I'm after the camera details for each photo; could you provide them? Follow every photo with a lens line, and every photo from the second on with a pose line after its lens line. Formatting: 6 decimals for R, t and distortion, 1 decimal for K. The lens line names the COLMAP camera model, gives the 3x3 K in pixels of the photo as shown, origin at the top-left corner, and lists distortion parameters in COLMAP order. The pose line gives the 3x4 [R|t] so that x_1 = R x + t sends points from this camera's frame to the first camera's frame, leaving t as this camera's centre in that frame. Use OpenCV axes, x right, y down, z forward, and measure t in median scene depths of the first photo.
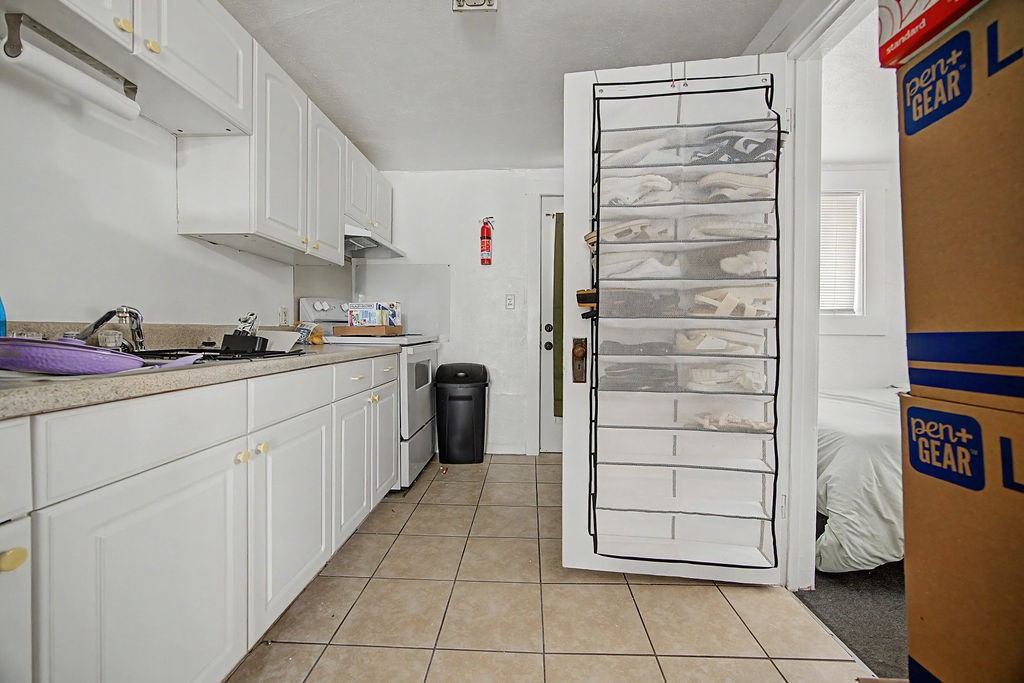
lens RADIAL K [[407.8, 0, 512.6], [0, 407.8, 336.9], [0, 0, 1]] dist [-0.032652, 0.012547]
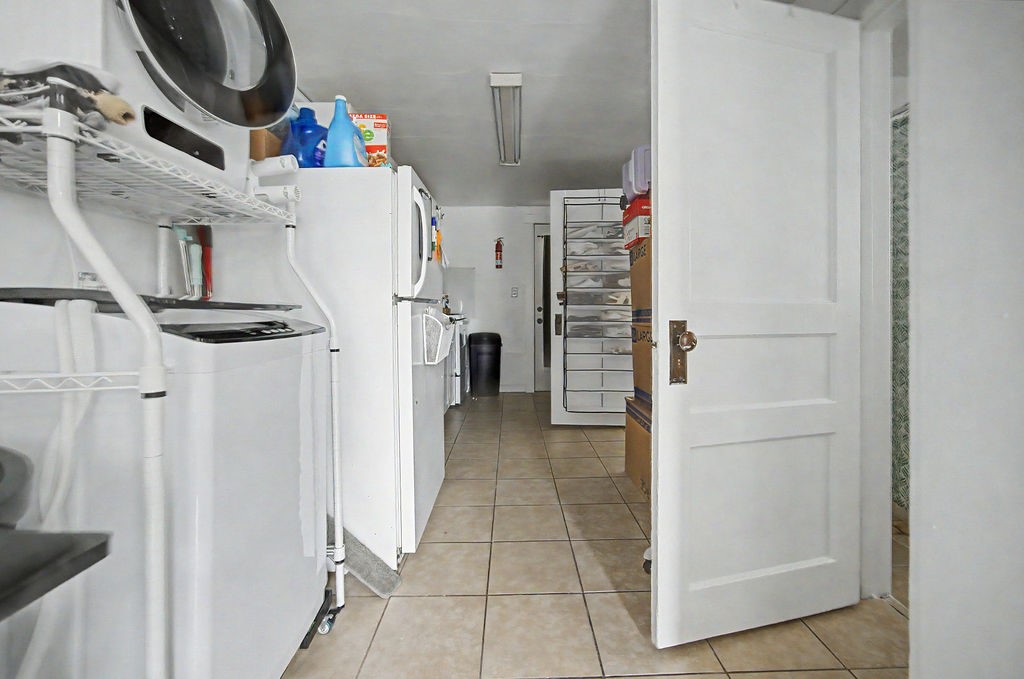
lens RADIAL K [[418.7, 0, 514.9], [0, 418.7, 313.9], [0, 0, 1]] dist [-0.002158, -0.000179]
pose [[0.998715, -0.007009, 0.050191, -0.177326], [0.007401, 0.999944, -0.007621, 0.015859], [-0.050134, 0.007983, 0.998711, -1.212011]]
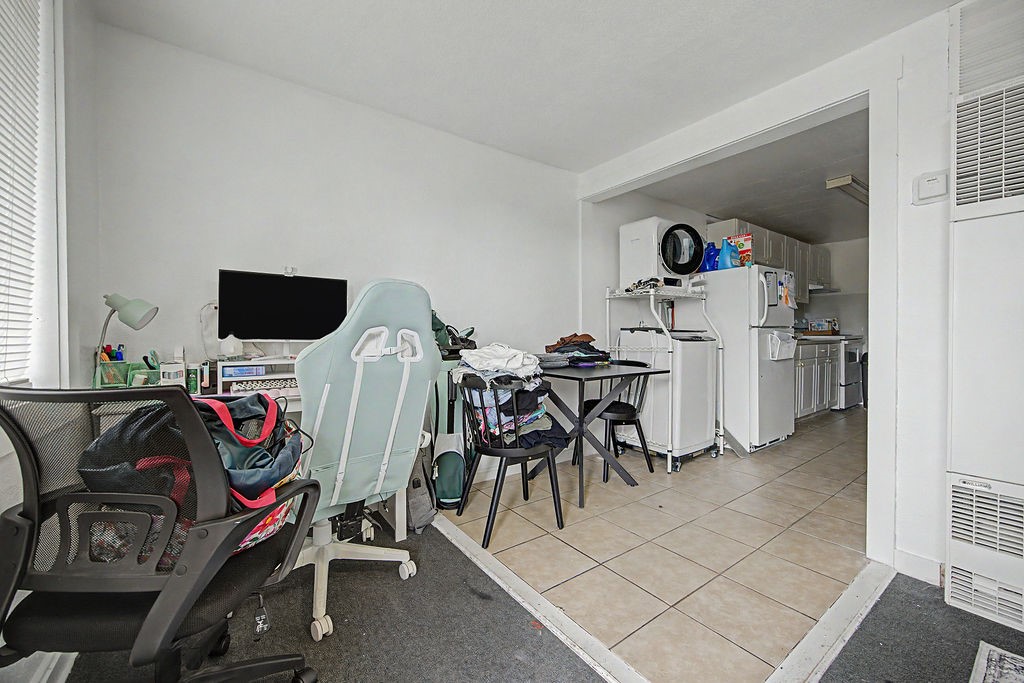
lens RADIAL K [[407.8, 0, 512.6], [0, 407.8, 336.9], [0, 0, 1]] dist [-0.032652, 0.012547]
pose [[0.618757, 0.002165, -0.785580, 0.460540], [-0.006584, 0.999975, -0.002431, 0.034045], [0.785555, 0.006676, 0.618756, -2.436338]]
